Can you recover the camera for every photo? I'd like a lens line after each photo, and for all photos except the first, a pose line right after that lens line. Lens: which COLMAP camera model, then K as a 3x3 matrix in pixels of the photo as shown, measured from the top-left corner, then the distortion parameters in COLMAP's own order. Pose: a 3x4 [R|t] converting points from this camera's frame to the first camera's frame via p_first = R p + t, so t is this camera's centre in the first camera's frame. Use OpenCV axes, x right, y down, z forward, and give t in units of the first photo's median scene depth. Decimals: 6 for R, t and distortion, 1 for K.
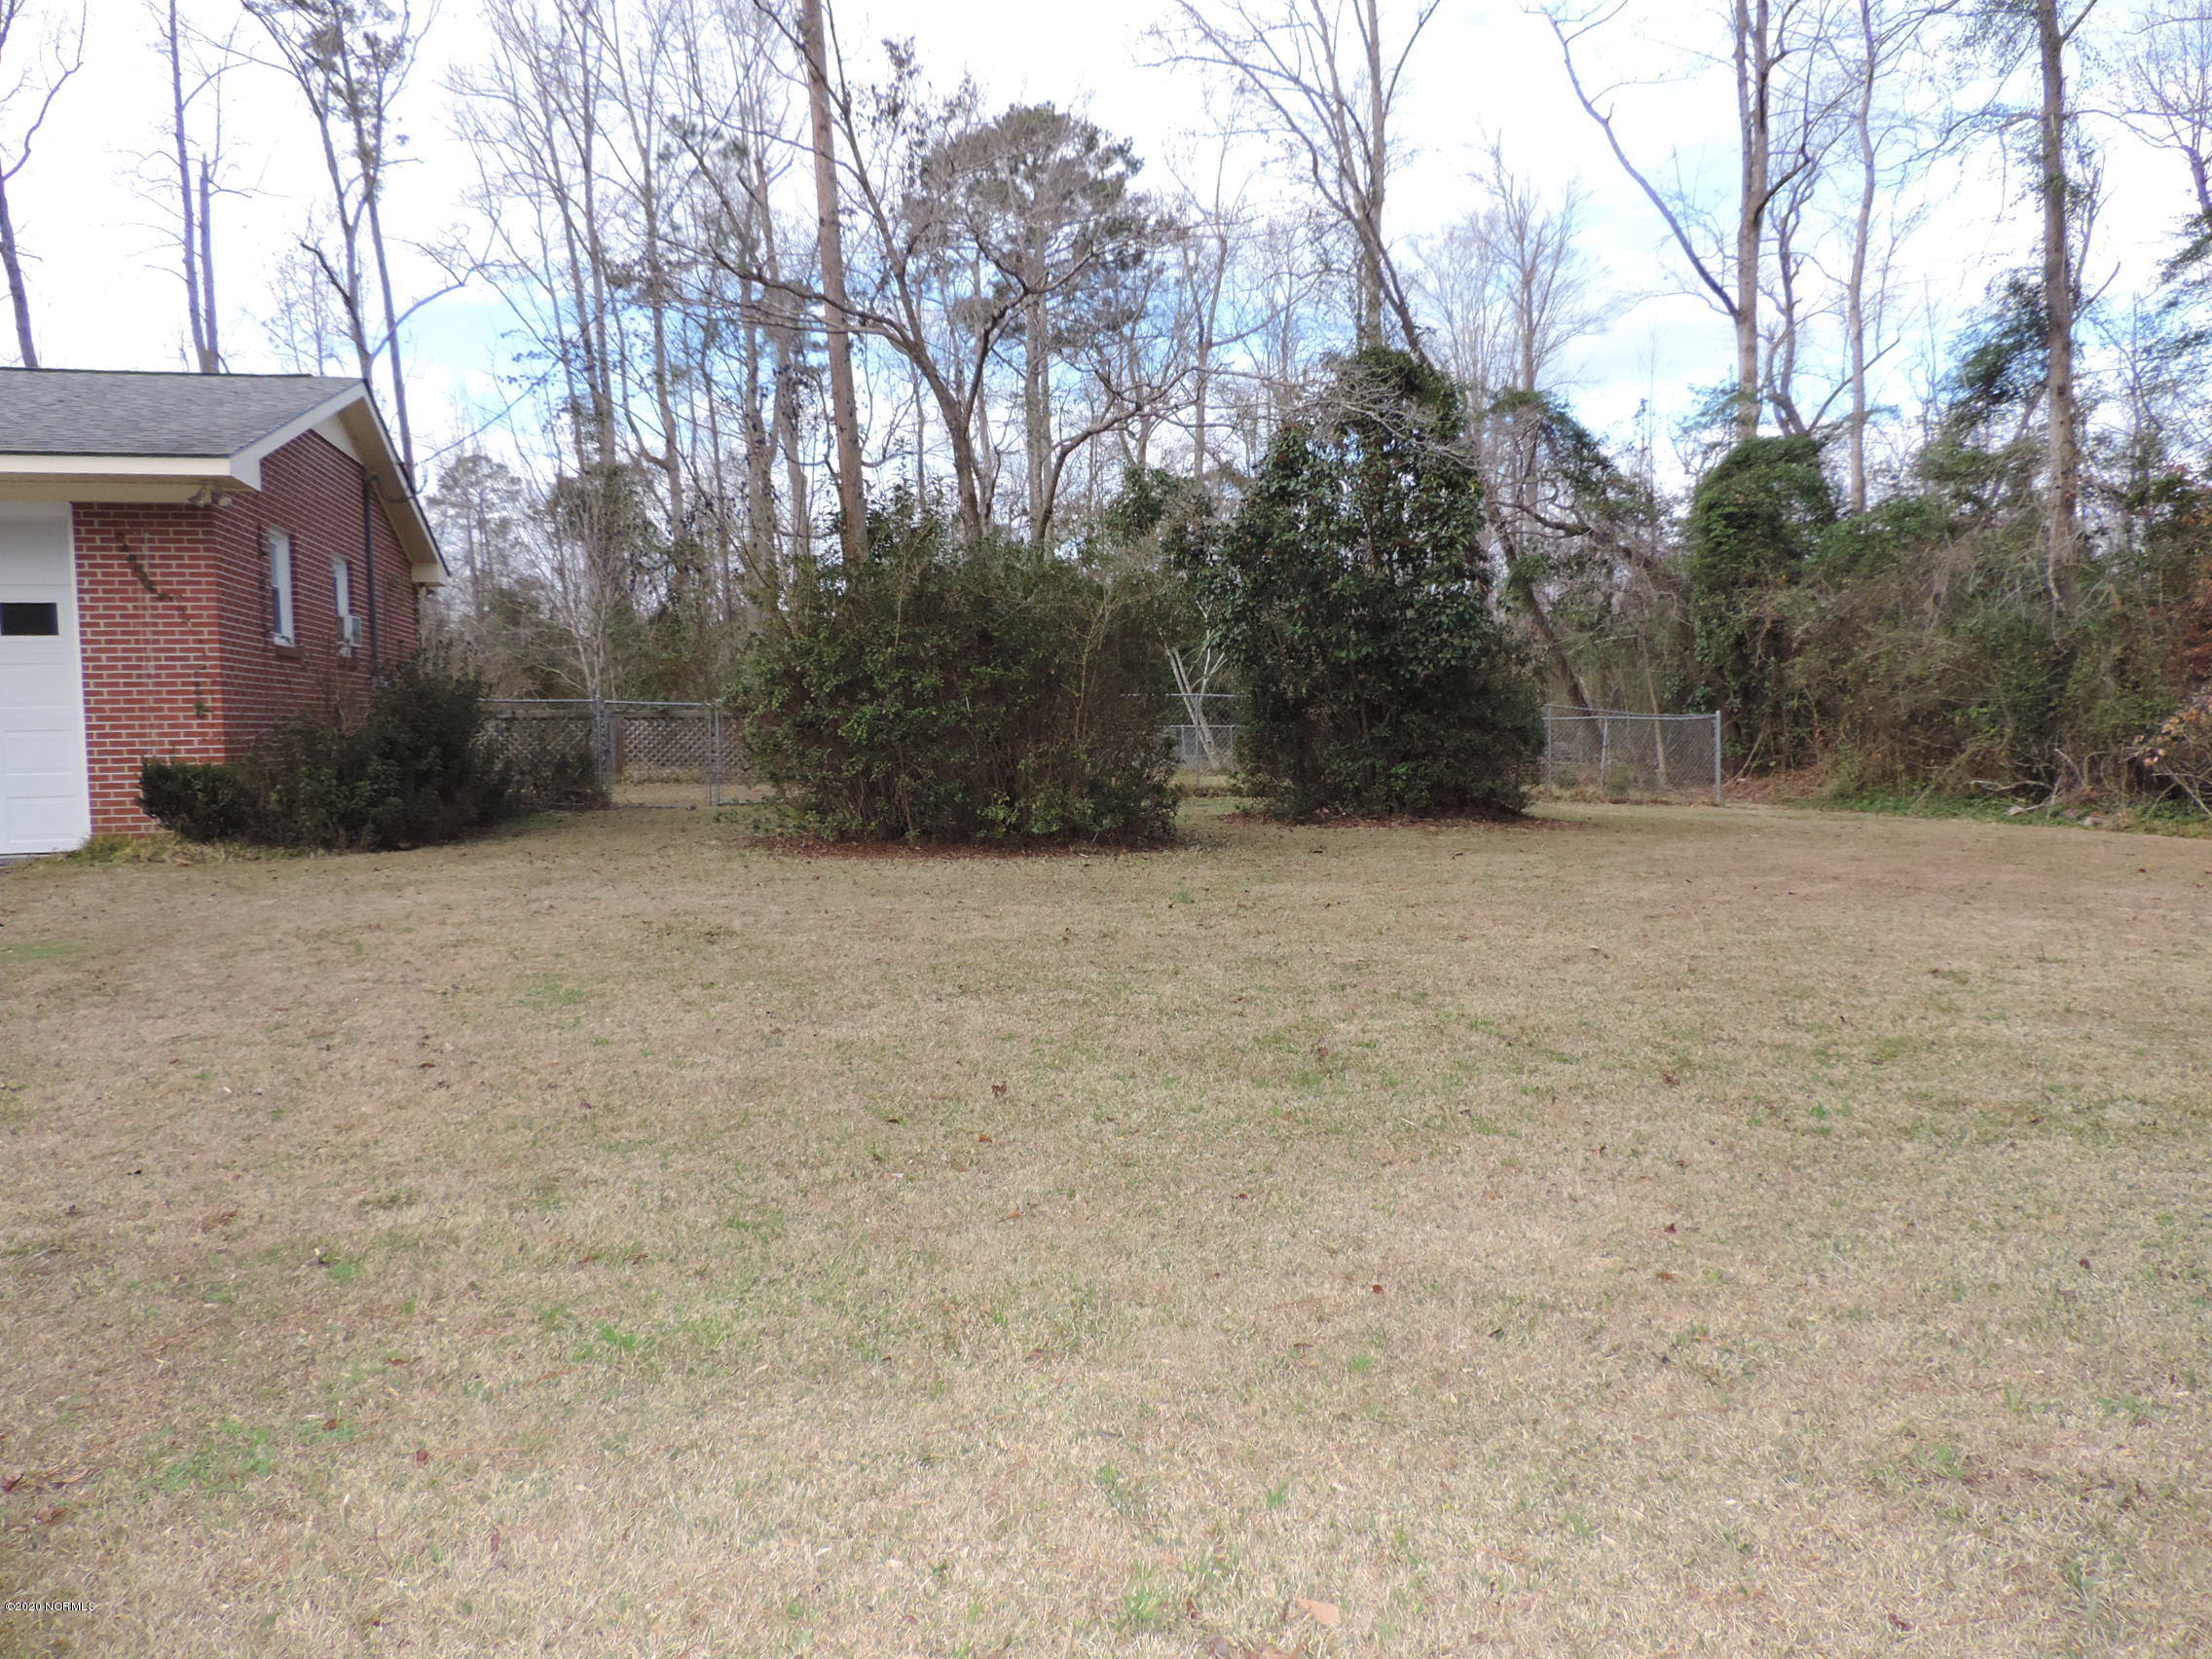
lens RADIAL K [[1564.3, 0, 1104.3], [0, 1564.3, 820.1], [0, 0, 1]] dist [-0.009544, -0.003404]
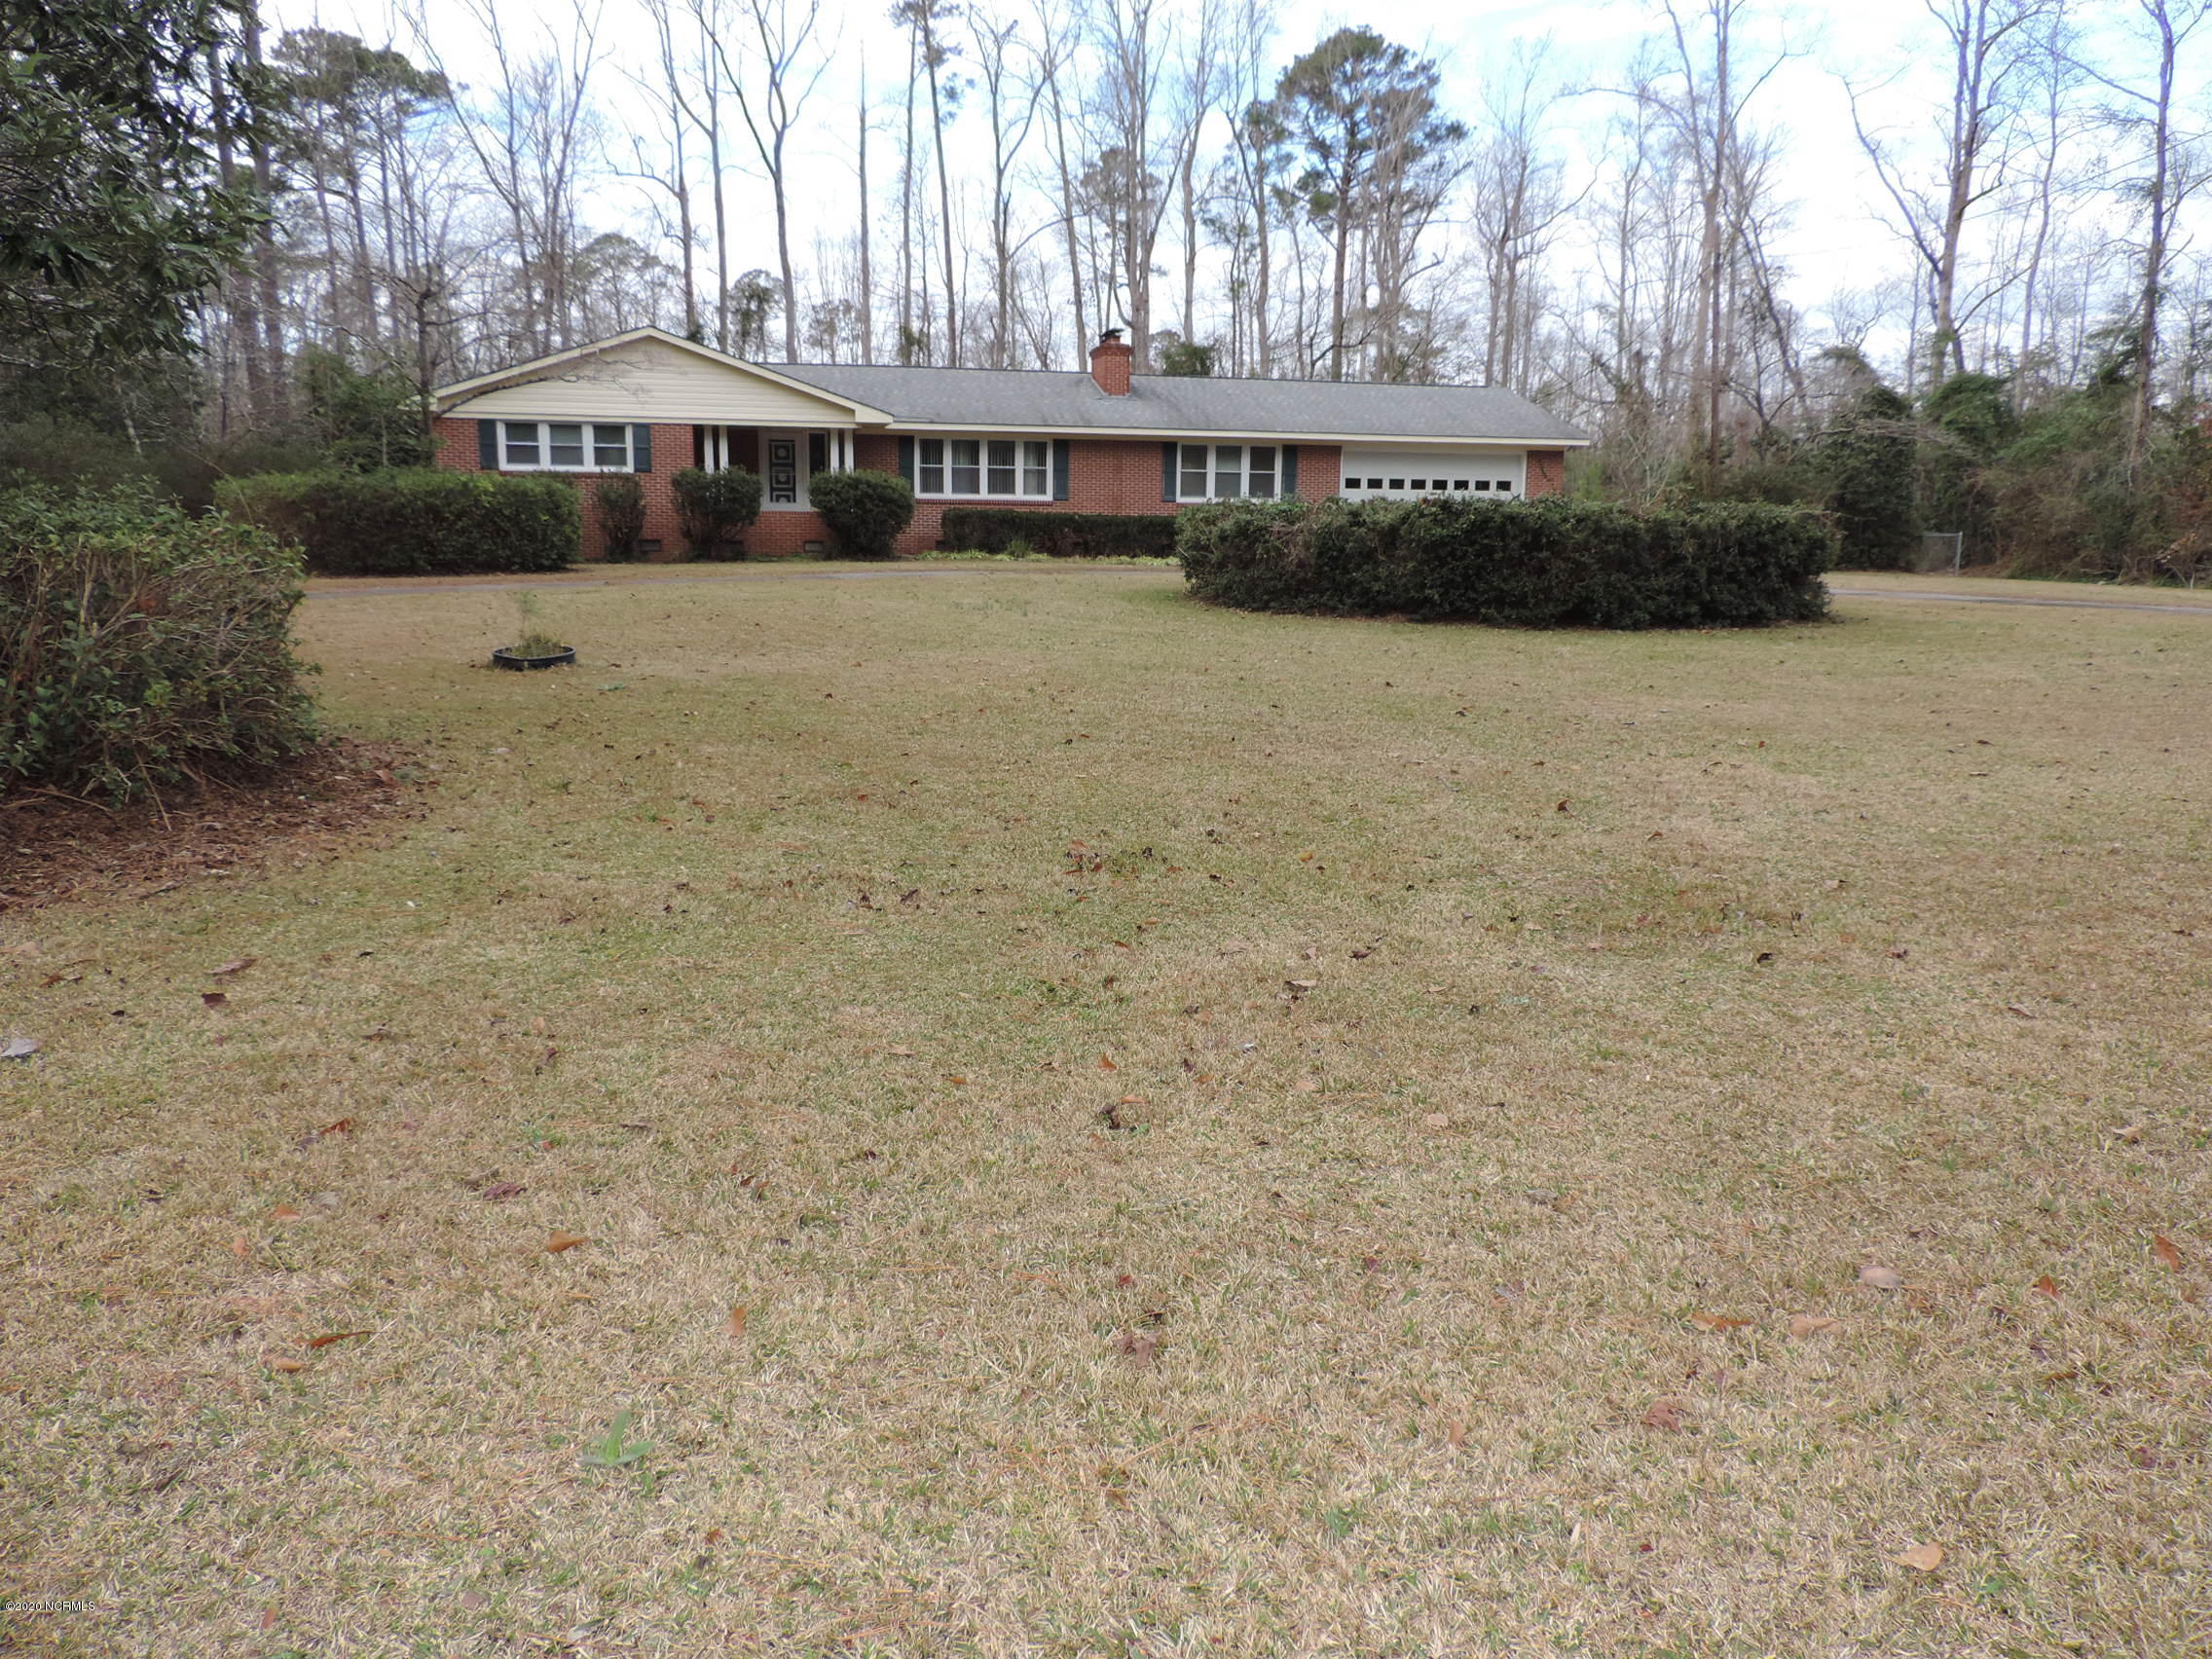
lens RADIAL K [[1564.3, 0, 1105.6], [0, 1564.3, 812.5], [0, 0, 1]] dist [-0.009544, -0.003404]
pose [[0.999350, 0.035041, -0.008501, -0.658773], [-0.033726, 0.991780, 0.123430, 0.075634], [0.012757, -0.123063, 0.992317, -1.032698]]
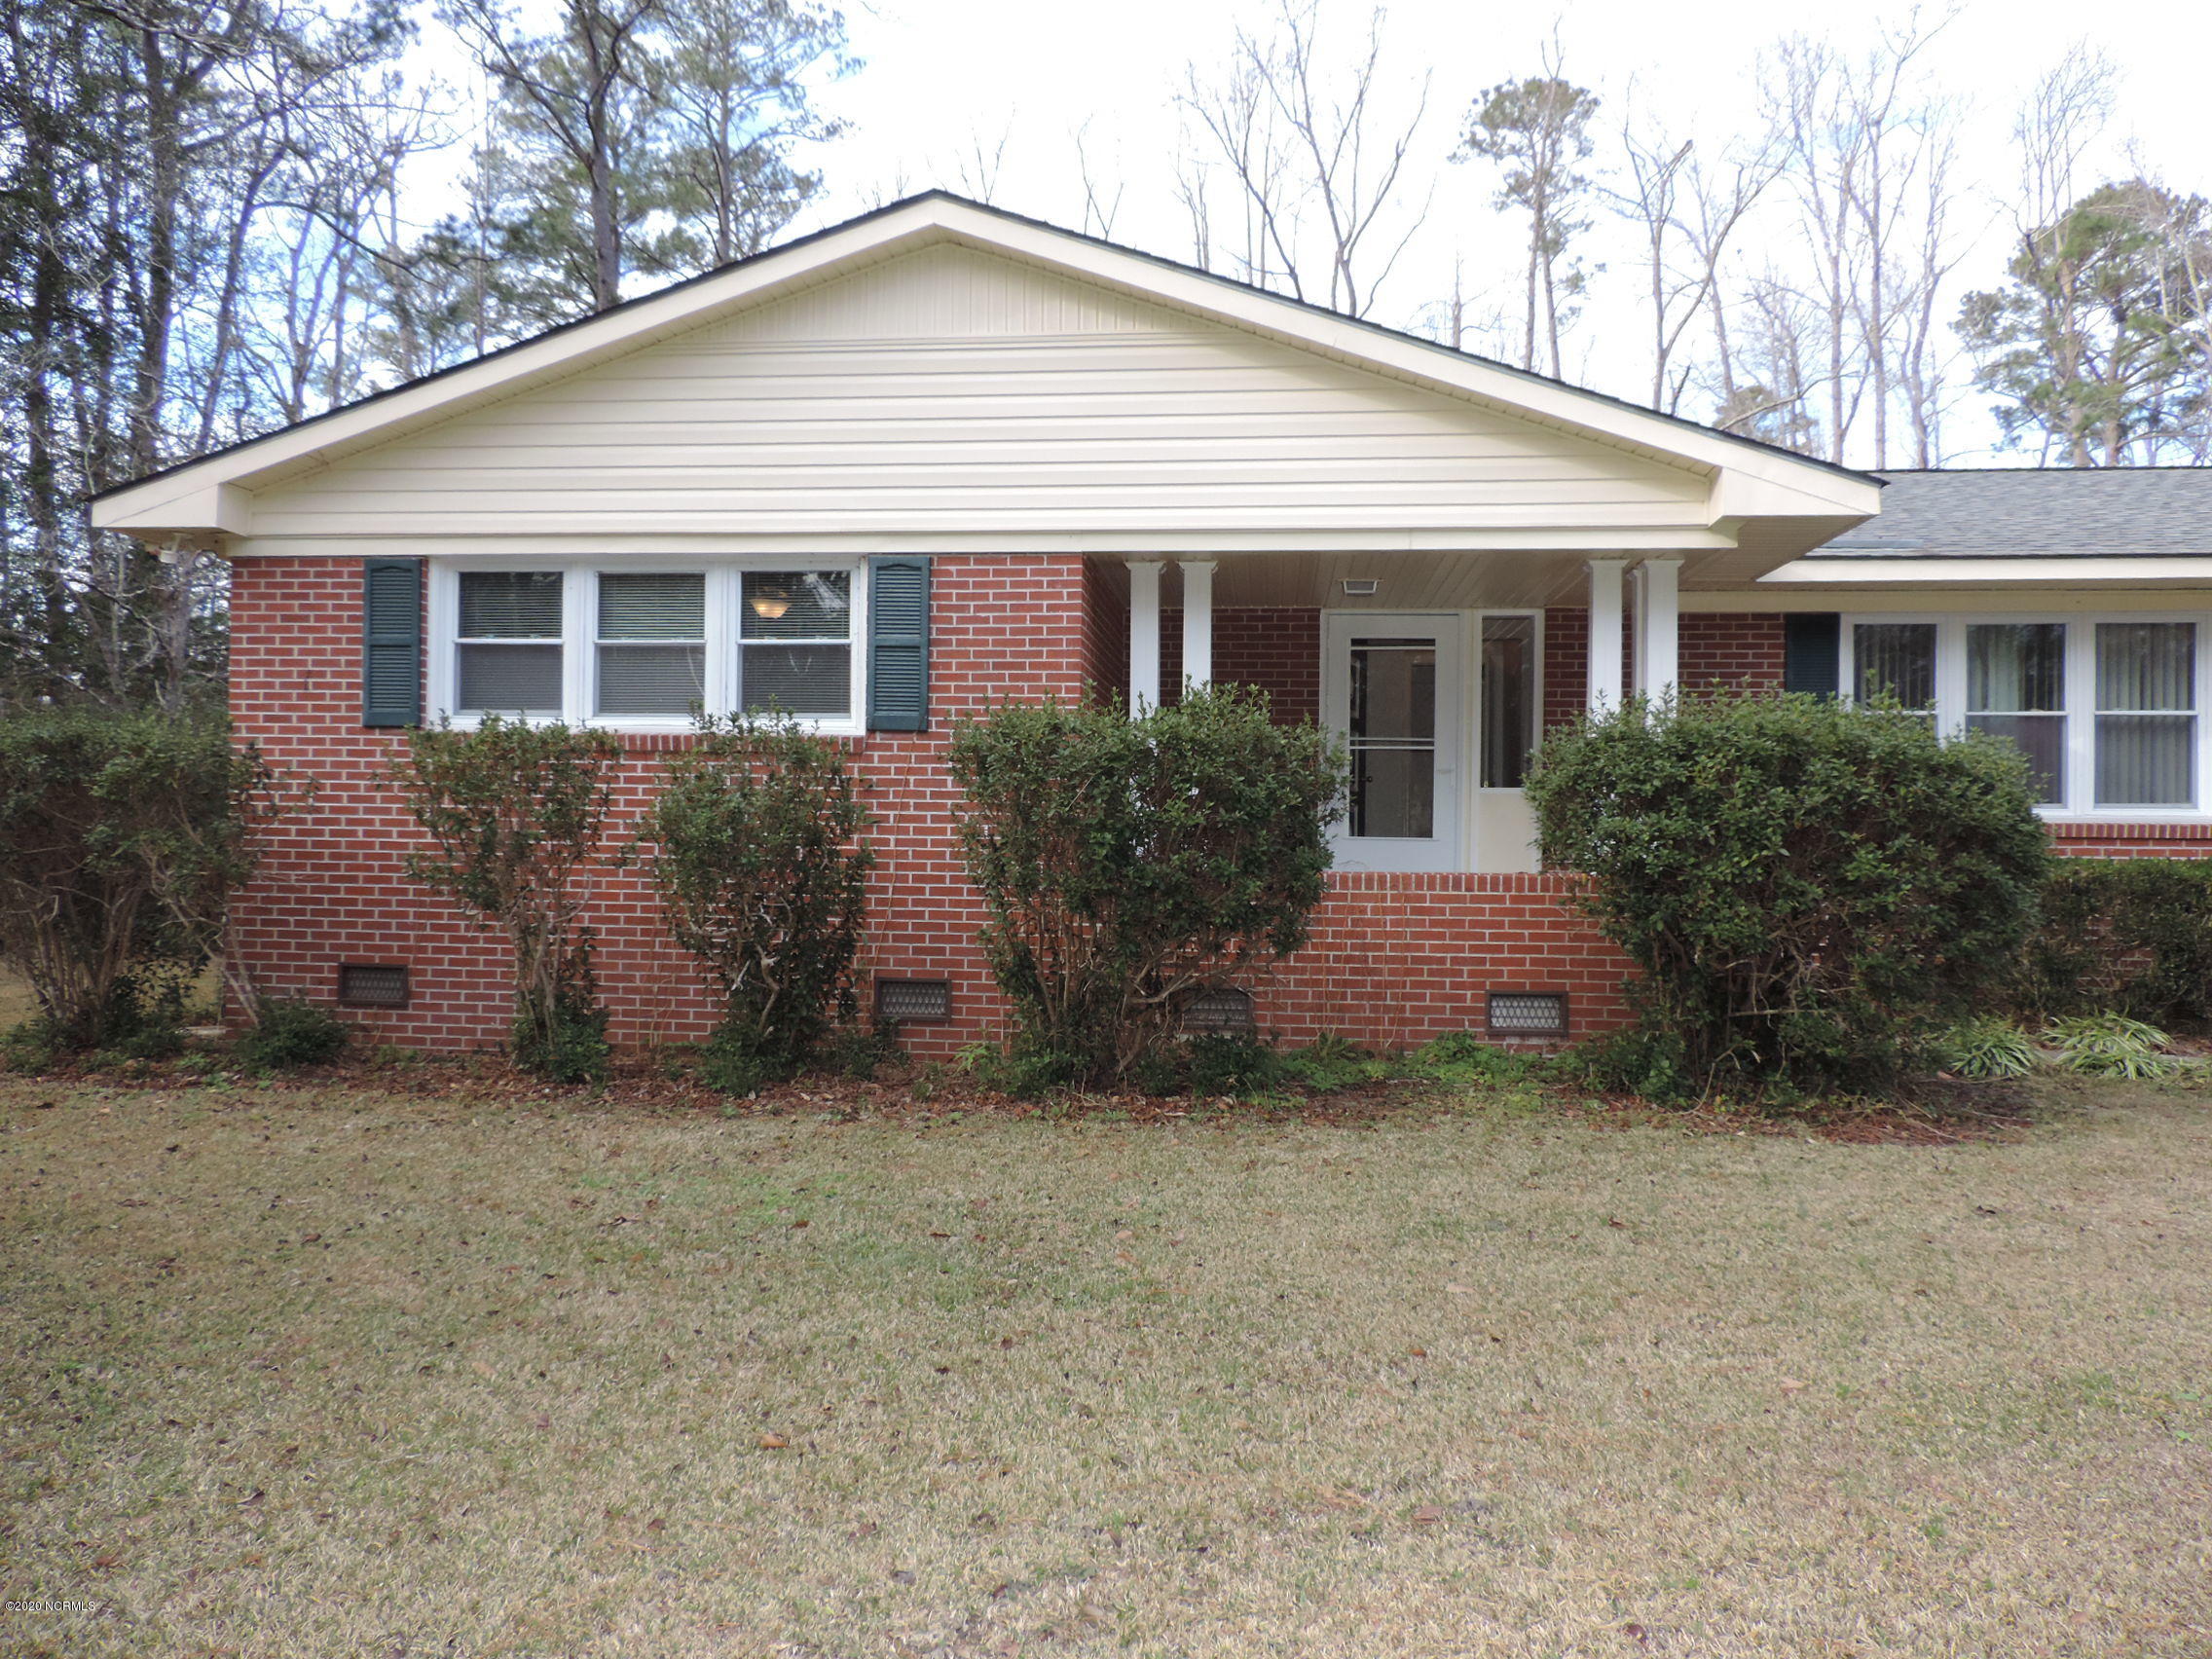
lens RADIAL K [[1564.3, 0, 1120.9], [0, 1564.3, 829.9], [0, 0, 1]] dist [-0.009544, -0.003404]
pose [[0.941592, 0.027315, -0.335647, -0.874817], [-0.048322, 0.997350, -0.054393, 0.013529], [0.333272, 0.067435, 0.940416, -0.125745]]
